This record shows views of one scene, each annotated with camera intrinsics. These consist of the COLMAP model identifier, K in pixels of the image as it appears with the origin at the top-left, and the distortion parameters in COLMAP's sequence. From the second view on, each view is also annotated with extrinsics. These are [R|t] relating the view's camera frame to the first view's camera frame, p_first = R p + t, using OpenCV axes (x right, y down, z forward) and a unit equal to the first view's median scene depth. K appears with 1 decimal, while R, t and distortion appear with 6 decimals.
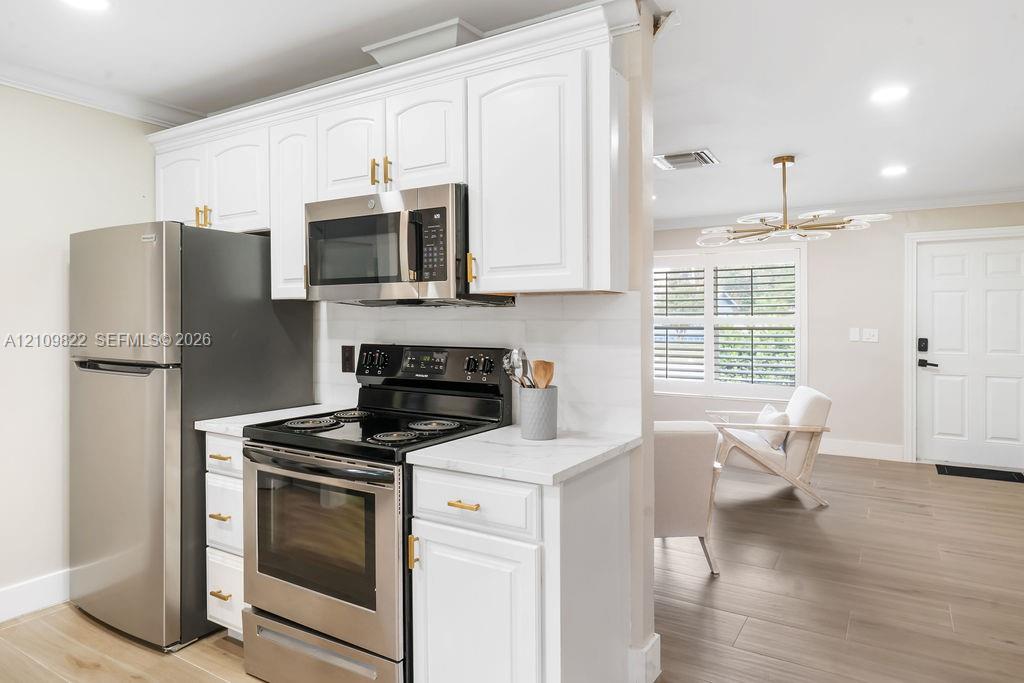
lens RADIAL K [[629.9, 0, 509.5], [0, 629.9, 335.4], [0, 0, 1]] dist [0.007141, -0.000995]
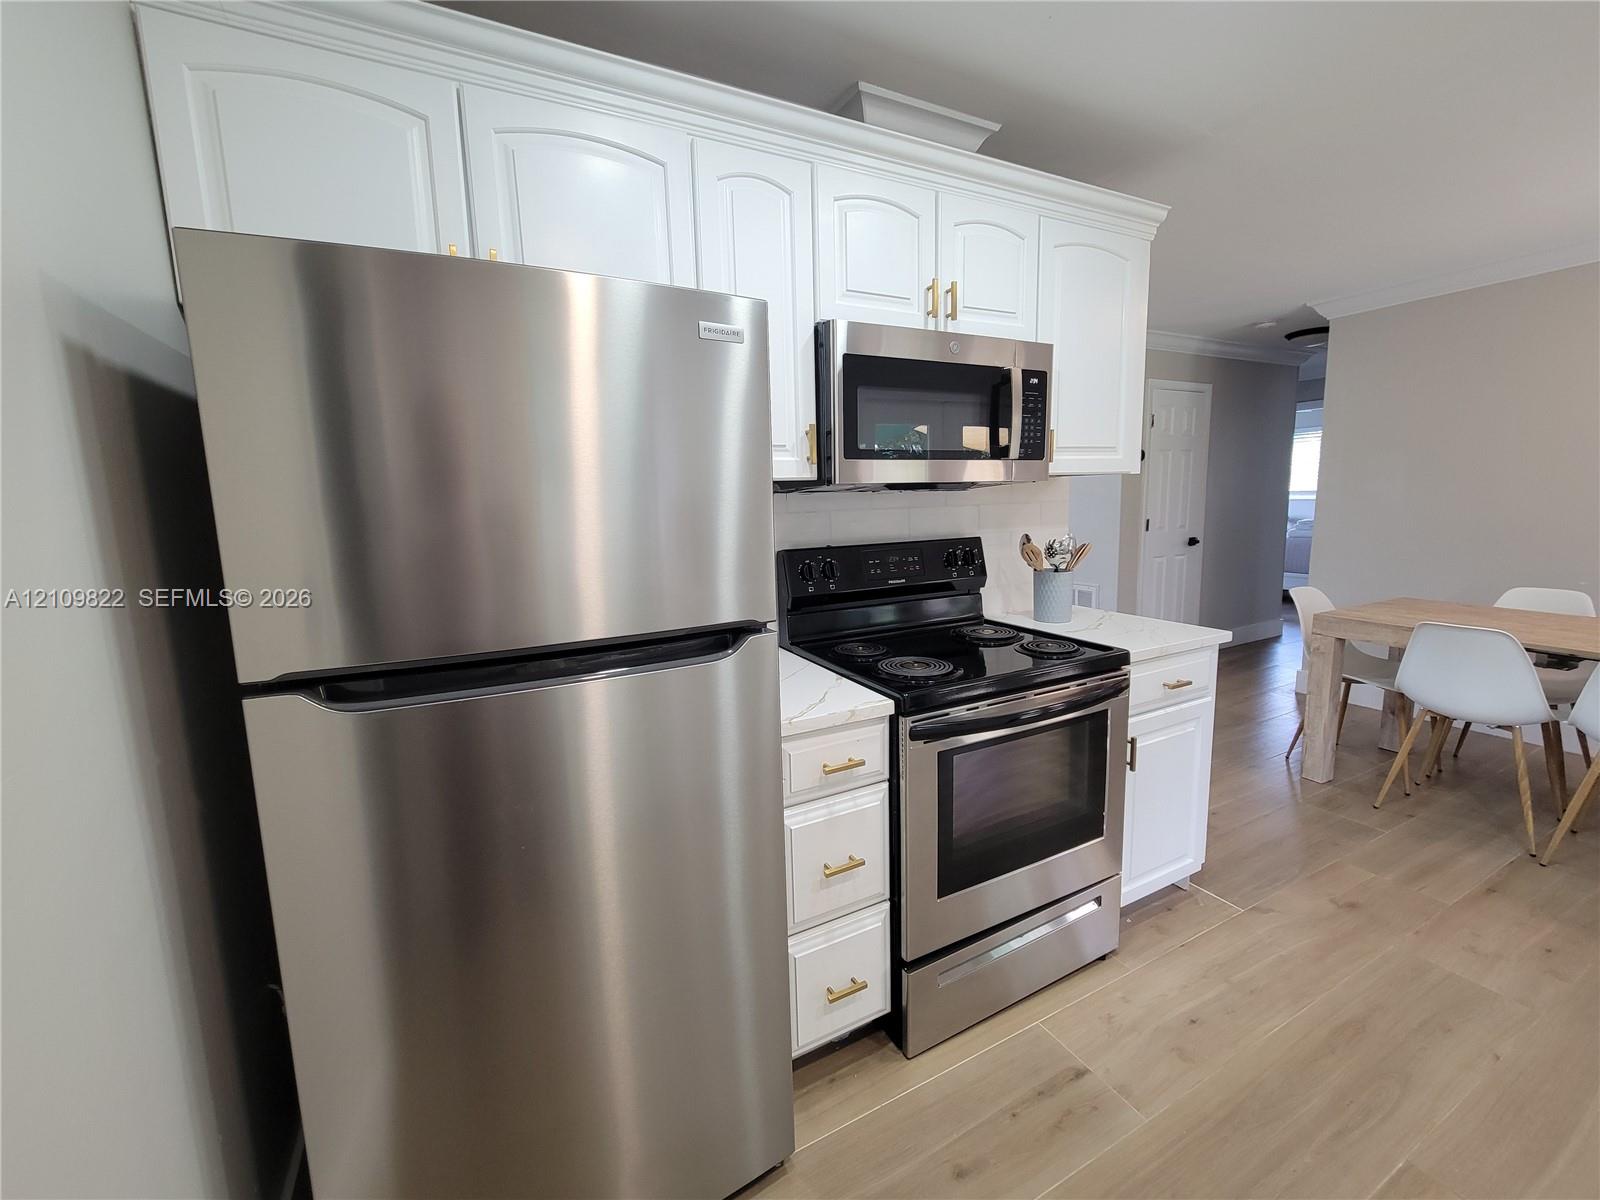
lens RADIAL K [[649.9, 0, 793.0], [0, 649.9, 594.6], [0, 0, 1]] dist [0.002161, -0.001977]
pose [[0.506754, -0.146719, 0.849514, -0.881270], [0.050680, 0.988777, 0.140539, -0.039029], [-0.860600, -0.028166, 0.508503, 0.695623]]
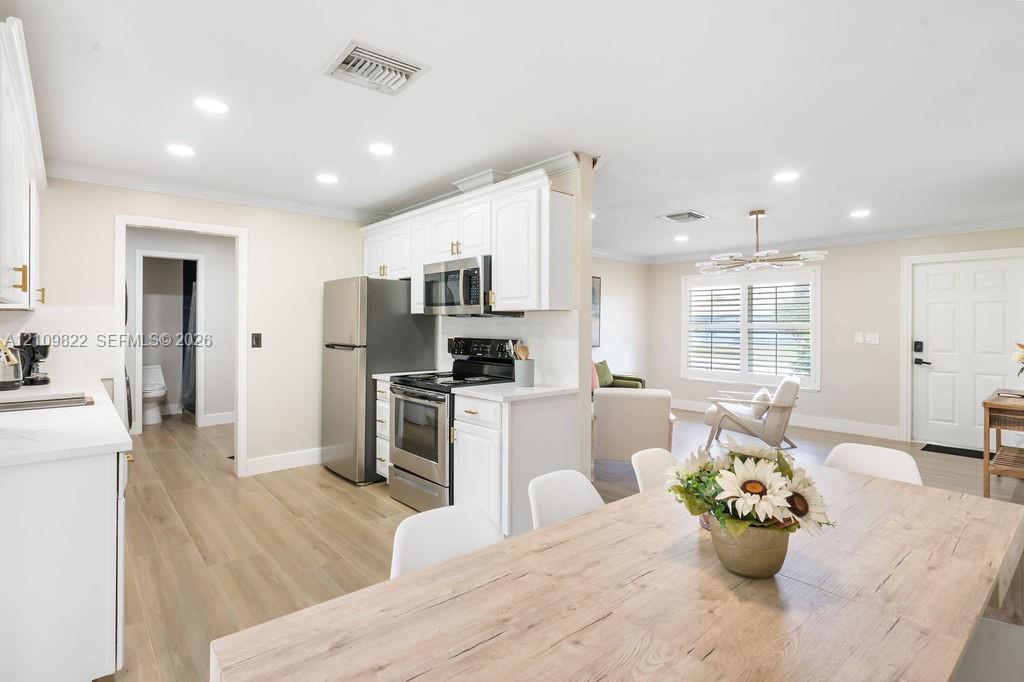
lens RADIAL K [[518.1, 0, 503.7], [0, 518.1, 332.9], [0, 0, 1]] dist [0.010956, 0.000680]
pose [[0.952520, 0.008548, -0.304355, 0.393198], [-0.011507, 0.999902, -0.007929, 0.011124], [0.304257, 0.011054, 0.952526, -0.442336]]
